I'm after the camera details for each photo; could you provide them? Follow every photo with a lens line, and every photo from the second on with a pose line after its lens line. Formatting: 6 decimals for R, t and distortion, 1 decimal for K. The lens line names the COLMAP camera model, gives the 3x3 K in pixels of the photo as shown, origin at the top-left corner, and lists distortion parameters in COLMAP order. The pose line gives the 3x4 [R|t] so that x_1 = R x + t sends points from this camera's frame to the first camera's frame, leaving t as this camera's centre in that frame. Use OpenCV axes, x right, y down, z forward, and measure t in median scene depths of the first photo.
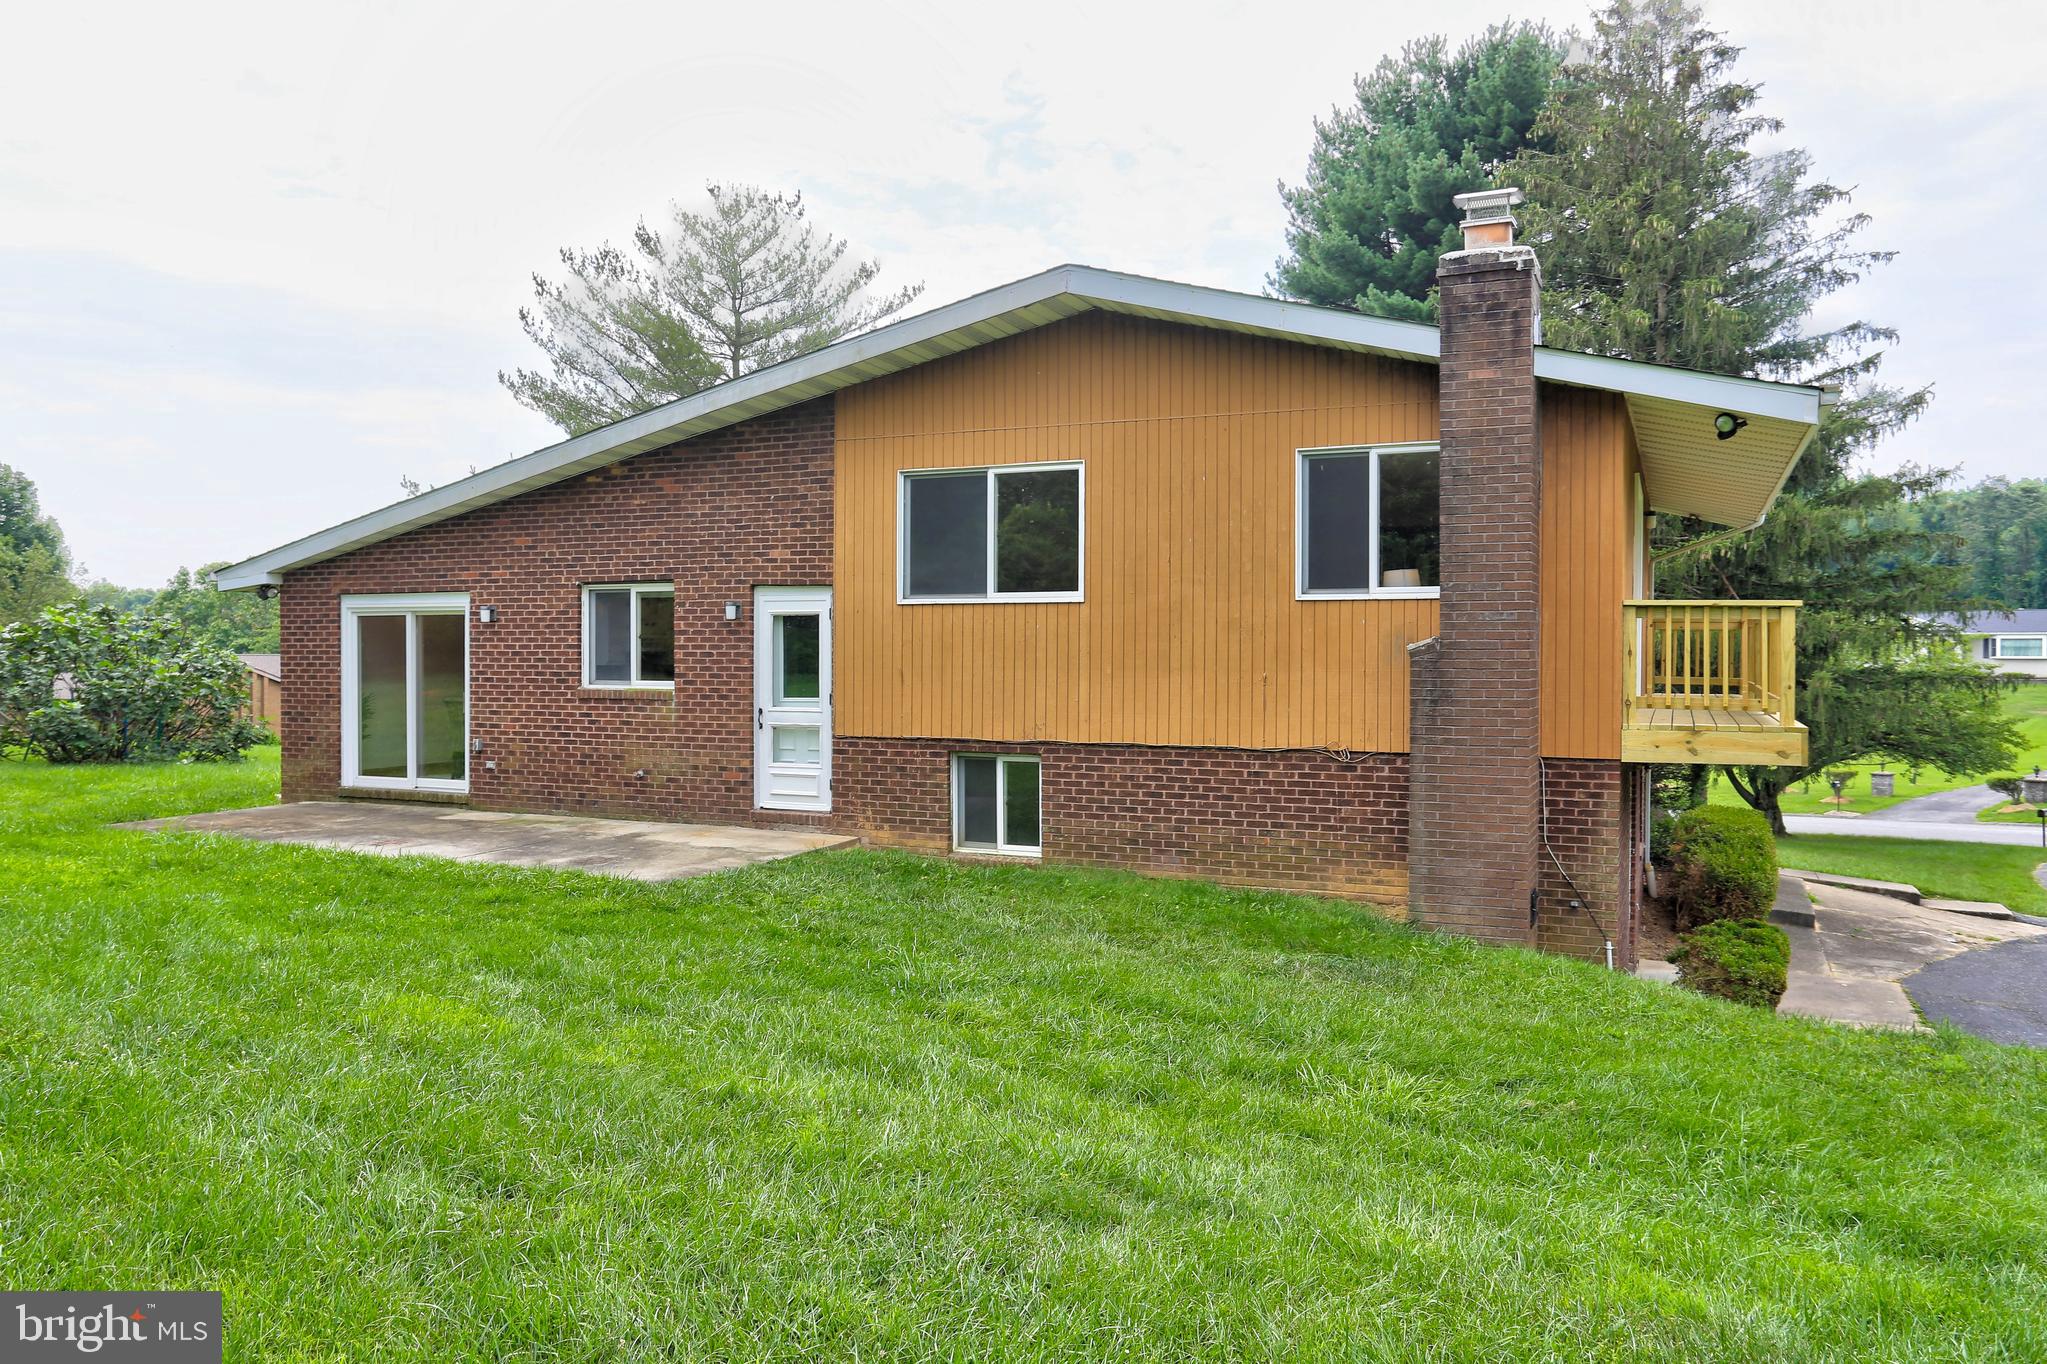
lens RADIAL K [[1475.5, 0, 1023.5], [0, 1475.5, 682.0], [0, 0, 1]] dist [-0.010885, -0.001141]
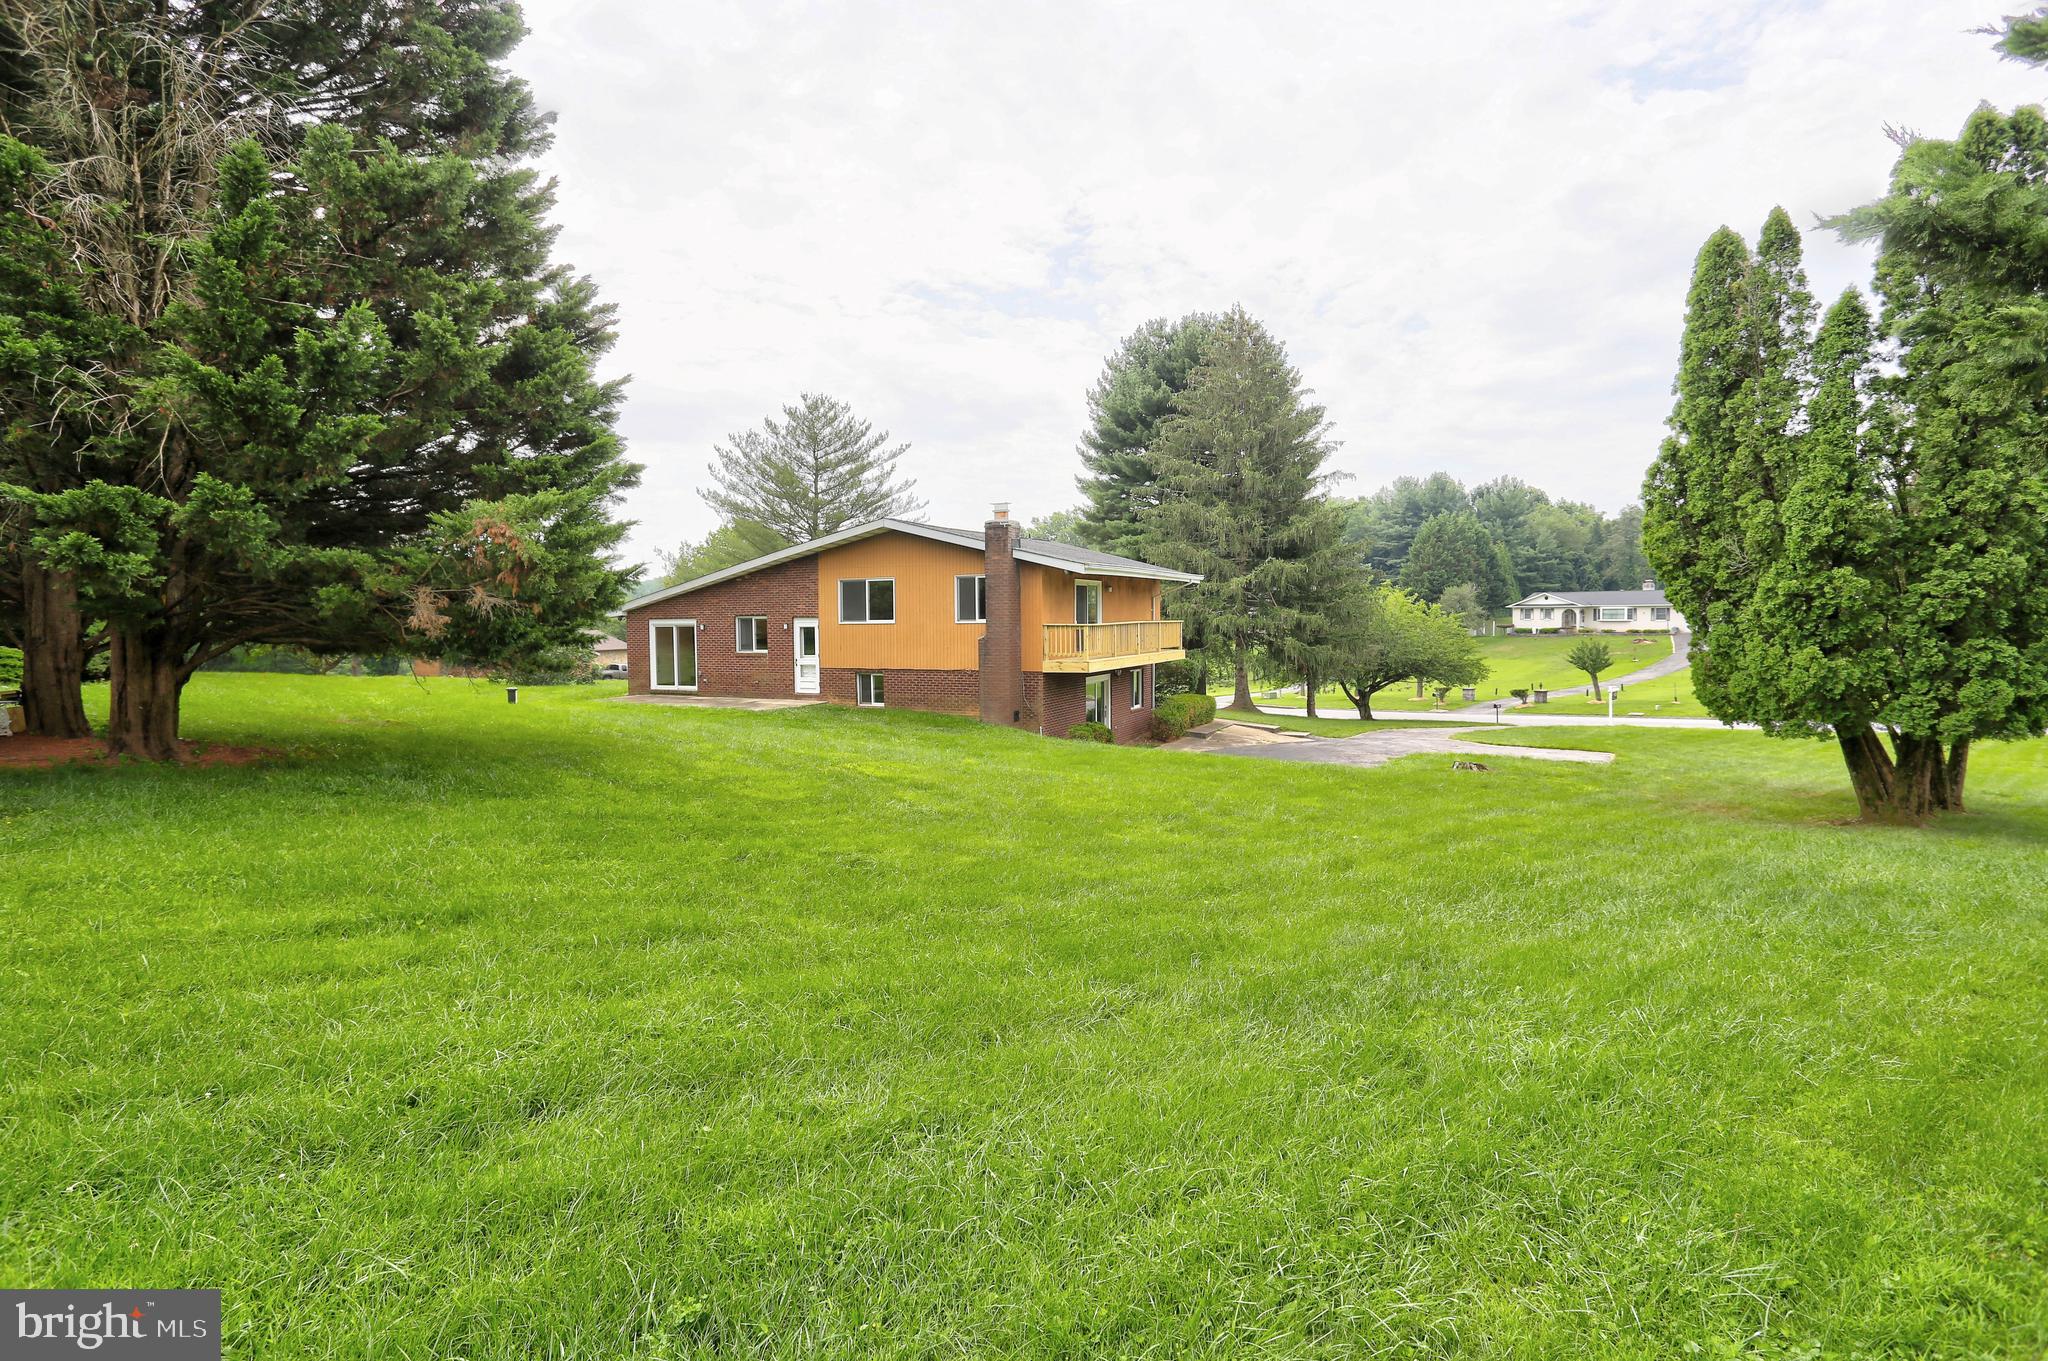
lens RADIAL K [[1022.3, 0, 1024.3], [0, 1022.3, 653.7], [0, 0, 1]] dist [-0.079225, 0.035487]
pose [[0.999631, -0.010607, -0.025015, 0.314504], [0.010967, 0.999838, 0.014274, -0.015823], [0.024859, -0.014543, 0.999585, -0.976970]]
